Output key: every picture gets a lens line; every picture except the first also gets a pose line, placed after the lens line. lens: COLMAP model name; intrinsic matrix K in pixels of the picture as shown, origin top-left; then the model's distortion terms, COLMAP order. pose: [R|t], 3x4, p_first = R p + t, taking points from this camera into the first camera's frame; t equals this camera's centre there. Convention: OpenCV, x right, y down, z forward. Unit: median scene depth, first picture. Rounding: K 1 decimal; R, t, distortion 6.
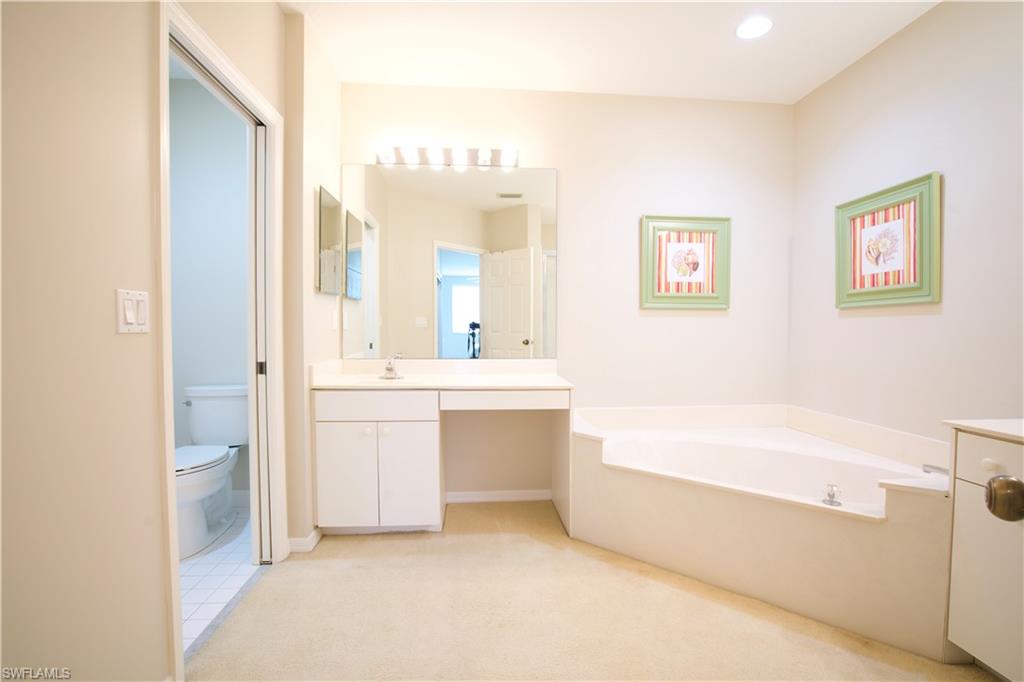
lens RADIAL K [[468.8, 0, 507.8], [0, 468.8, 343.0], [0, 0, 1]] dist [-0.057107, 0.021277]
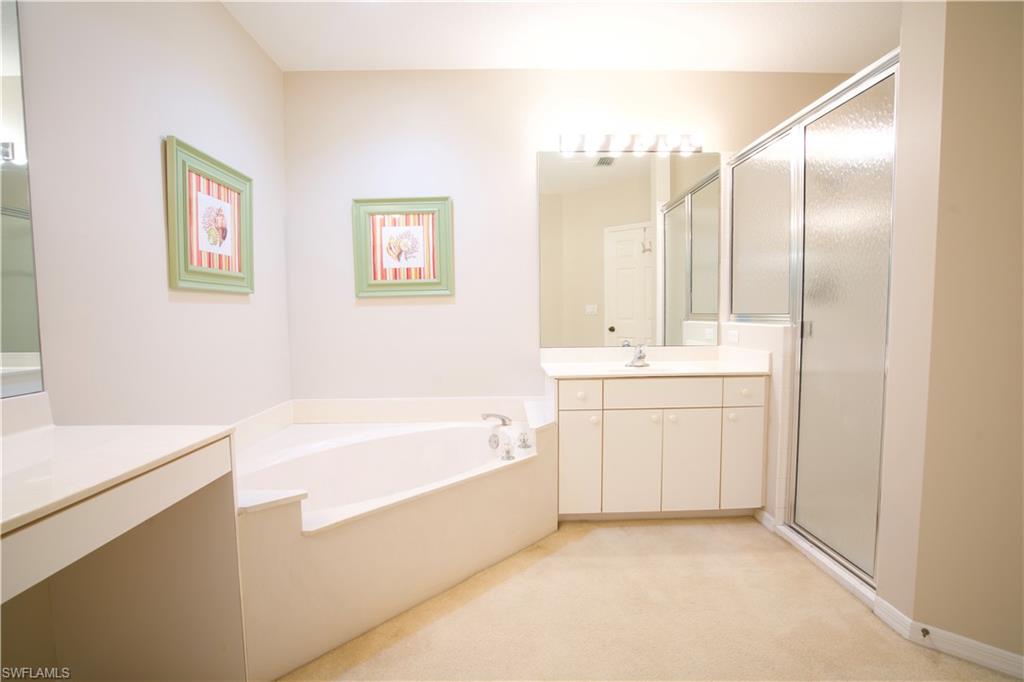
lens RADIAL K [[487.4, 0, 510.3], [0, 487.4, 337.2], [0, 0, 1]] dist [-0.002893, 0.024394]
pose [[0.061419, -0.060454, 0.996280, -0.413878], [0.041474, 0.997457, 0.057969, -0.036148], [-0.997250, 0.037759, 0.063770, 0.628882]]
